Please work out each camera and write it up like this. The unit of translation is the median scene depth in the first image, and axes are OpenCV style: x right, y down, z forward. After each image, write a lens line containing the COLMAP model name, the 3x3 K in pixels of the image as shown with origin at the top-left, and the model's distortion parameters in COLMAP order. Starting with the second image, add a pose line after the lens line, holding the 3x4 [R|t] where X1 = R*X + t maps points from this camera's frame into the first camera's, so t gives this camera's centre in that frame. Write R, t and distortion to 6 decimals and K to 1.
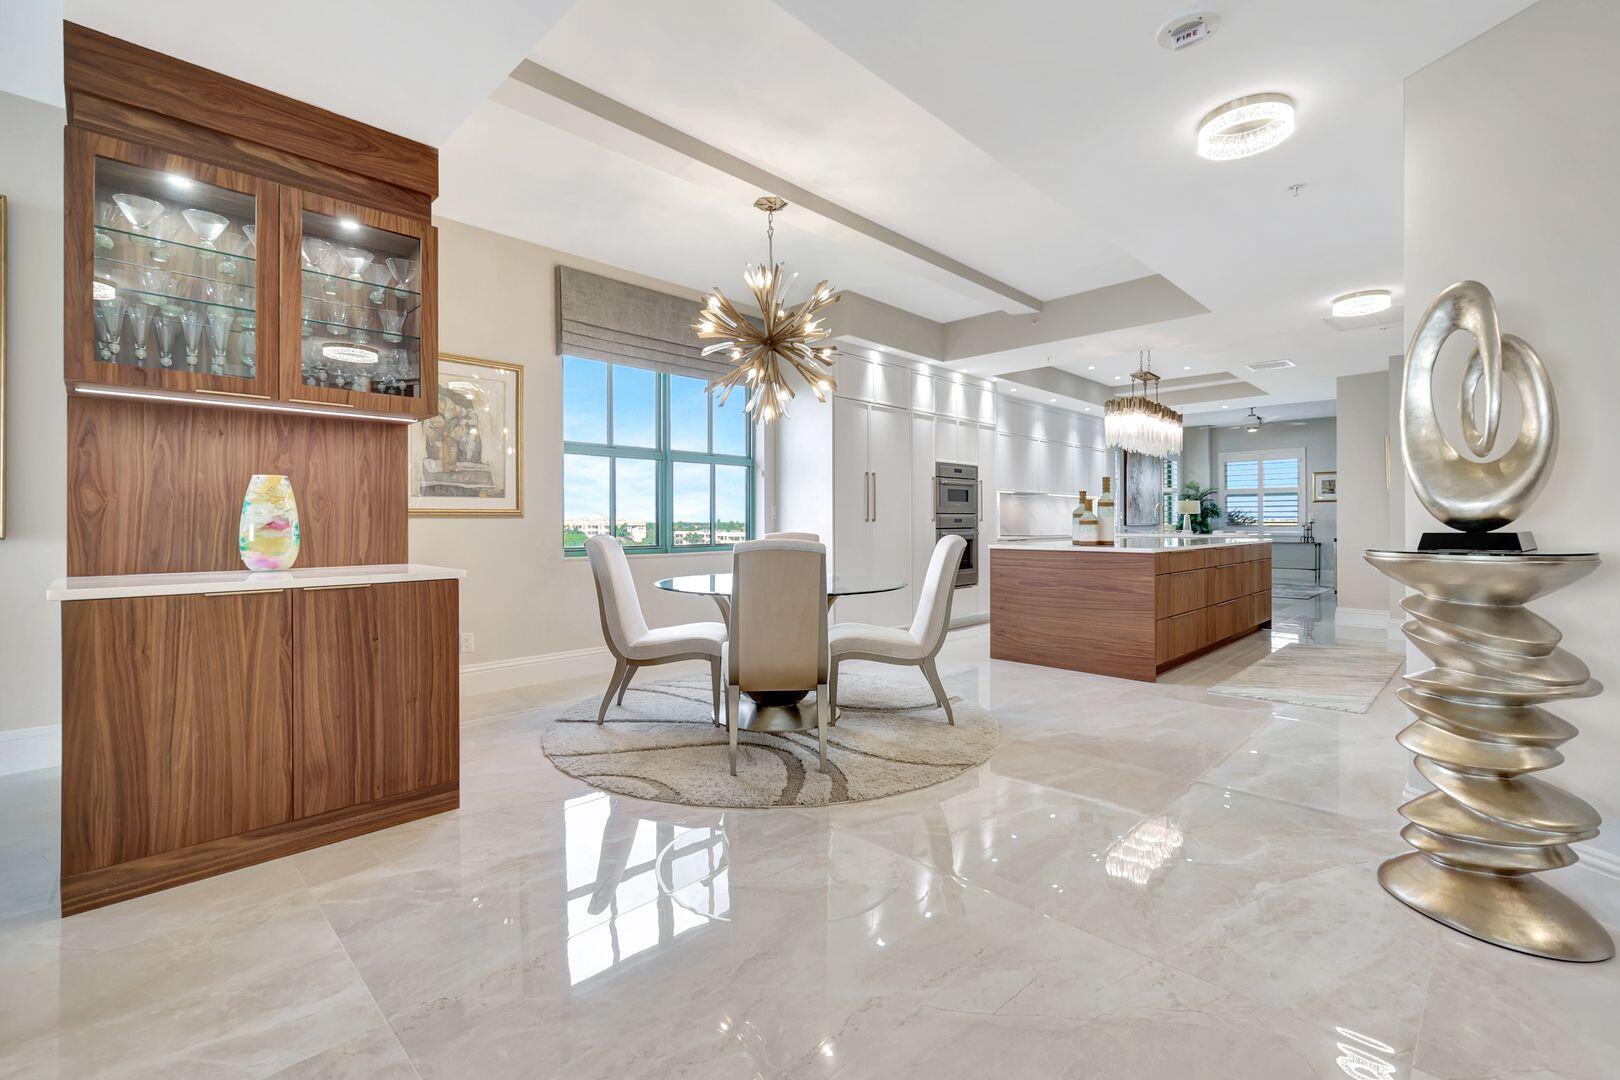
lens RADIAL K [[713.4, 0, 811.0], [0, 713.4, 526.0], [0, 0, 1]] dist [0.006673, -0.000124]
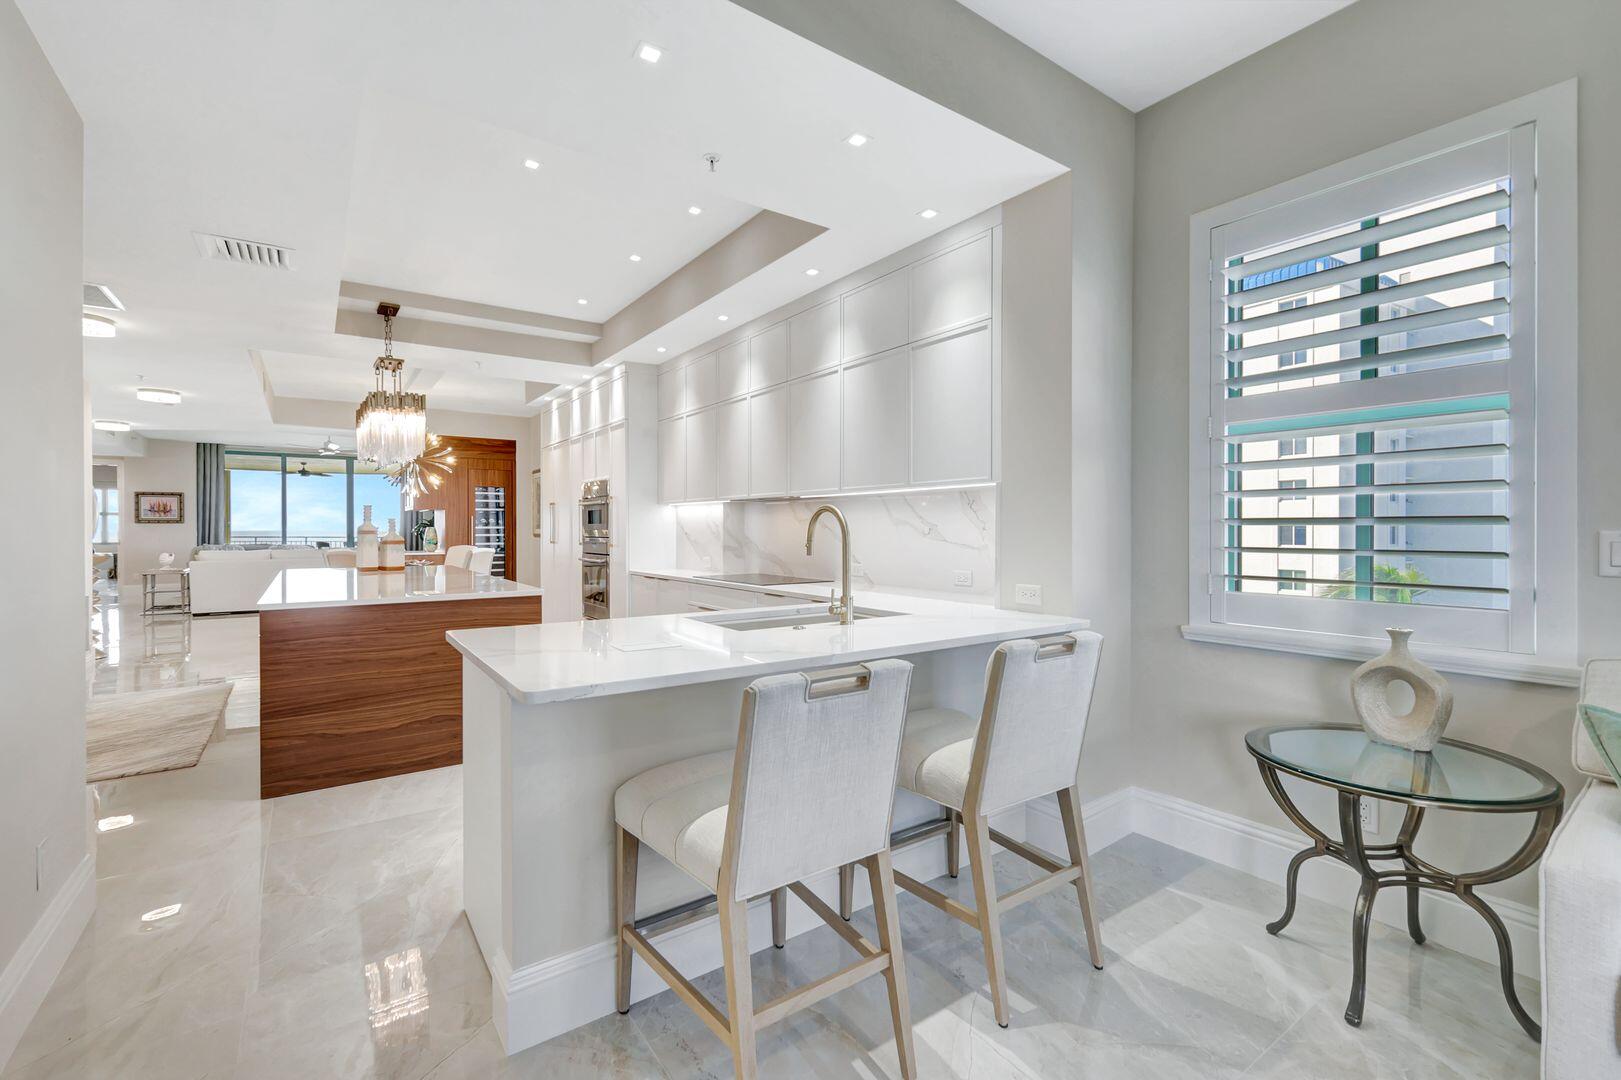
lens RADIAL K [[708.9, 0, 808.3], [0, 708.9, 534.2], [0, 0, 1]] dist [0.006039, 0.000111]
pose [[-0.178804, 0.009249, -0.983841, 1.303538], [-0.005321, 0.999932, 0.010367, -0.040401], [0.983870, 0.007089, -0.178743, 1.803434]]
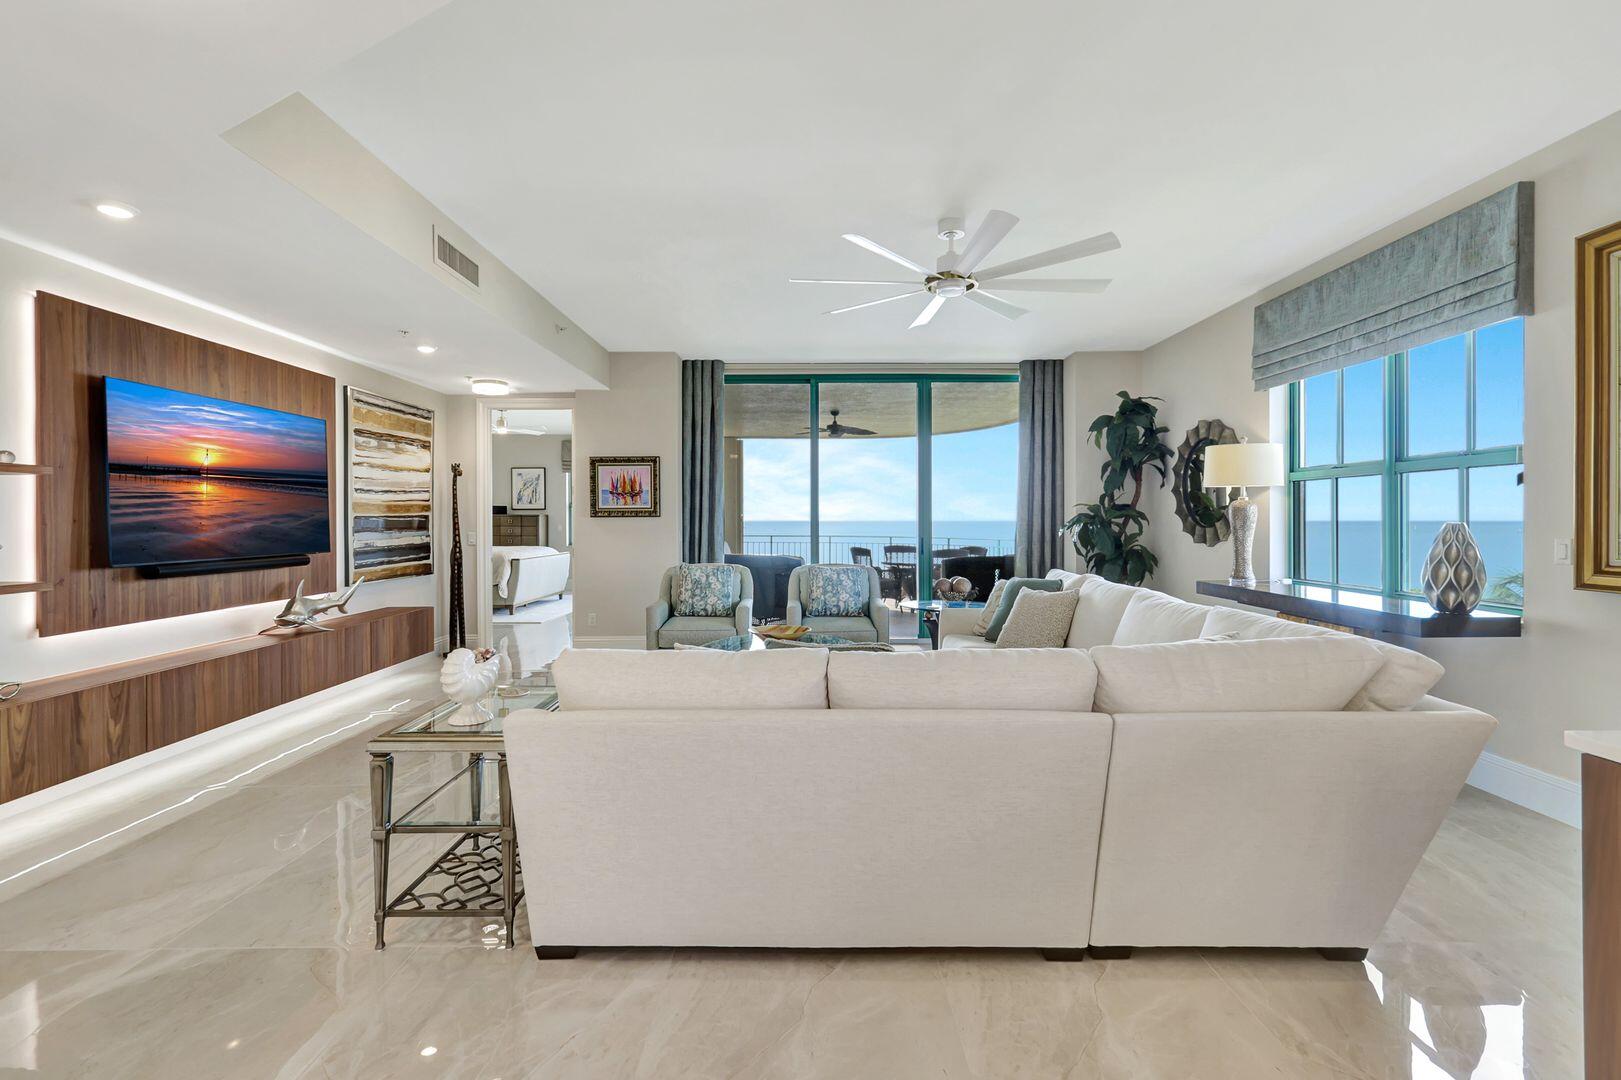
lens RADIAL K [[727.9, 0, 812.3], [0, 727.9, 517.6], [0, 0, 1]] dist [-0.001228, 0.000067]
pose [[-0.707393, 0.002185, -0.706817, -0.010086], [0.000267, 0.999996, 0.002823, -0.043125], [0.706820, 0.001808, -0.707391, 0.343503]]
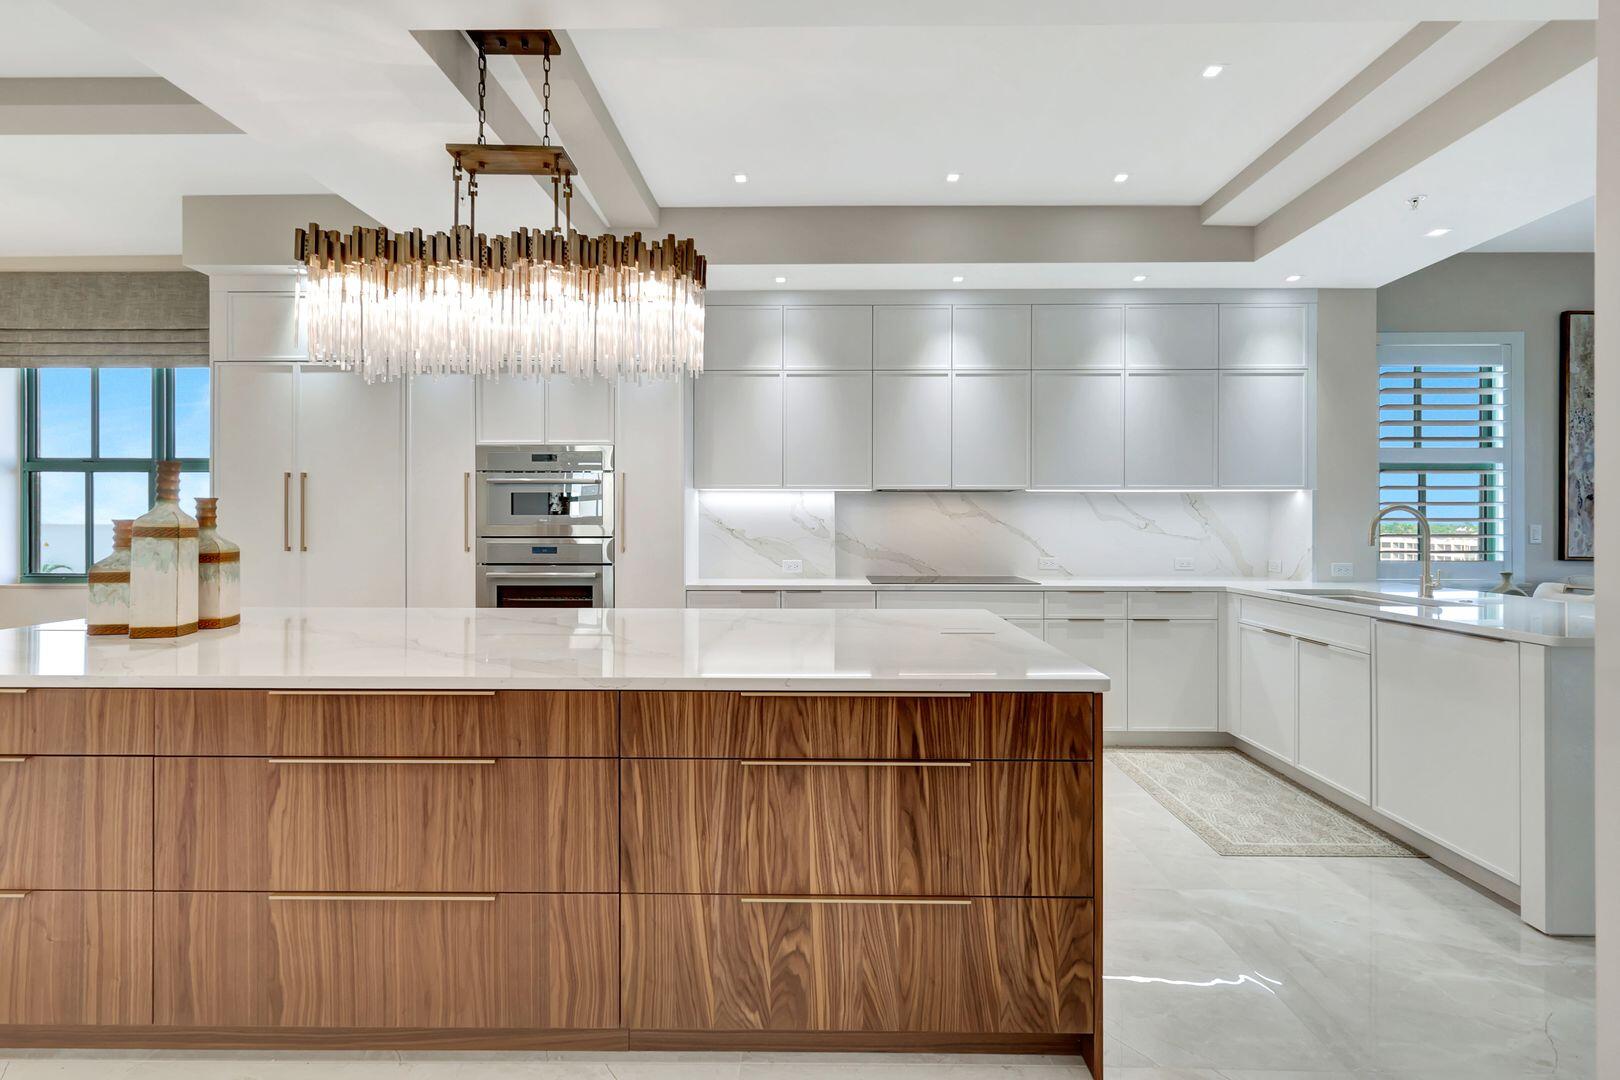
lens RADIAL K [[720.0, 0, 813.1], [0, 720.0, 515.2], [0, 0, 1]] dist [0.000977, -0.000070]
pose [[0.692738, -0.003850, -0.721179, 0.937475], [-0.006625, 0.999910, -0.011701, -0.036643], [0.721159, 0.012883, 0.692650, 0.978474]]
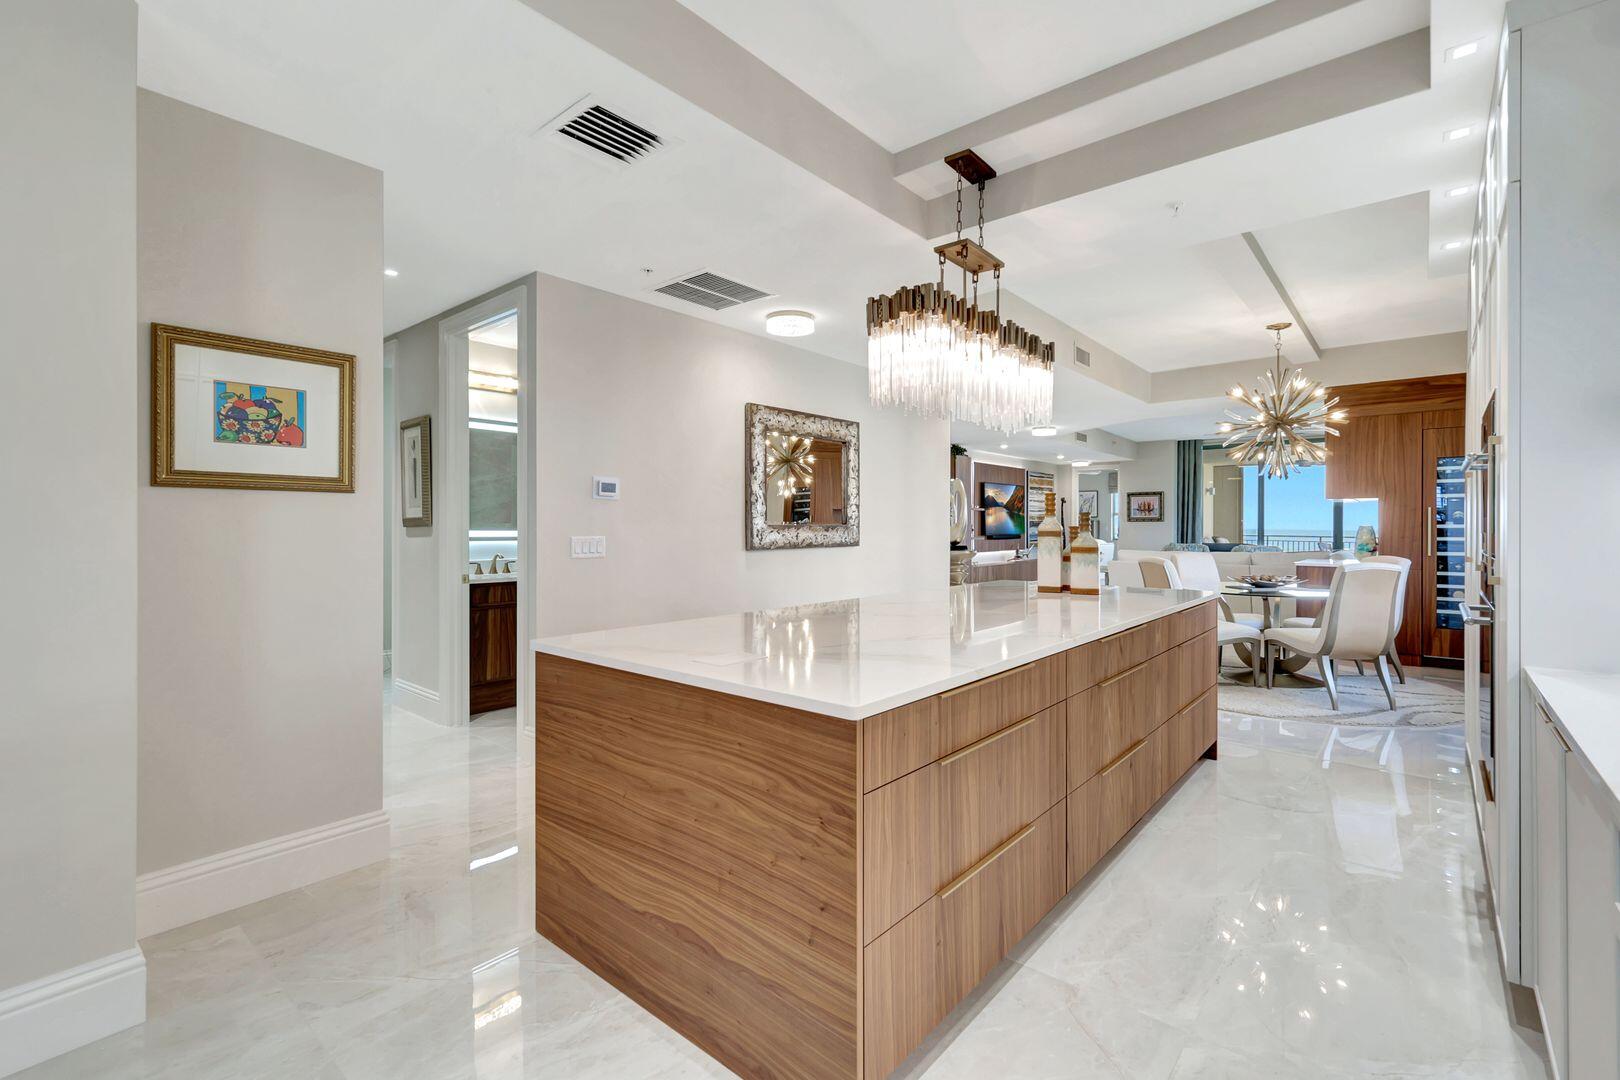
lens RADIAL K [[713.4, 0, 811.0], [0, 713.4, 526.0], [0, 0, 1]] dist [0.006673, -0.000124]
pose [[-0.997491, 0.000270, -0.070793, 0.687865], [-0.000170, 0.999981, 0.006211, -0.040775], [0.070793, 0.006207, -0.997472, 1.664498]]
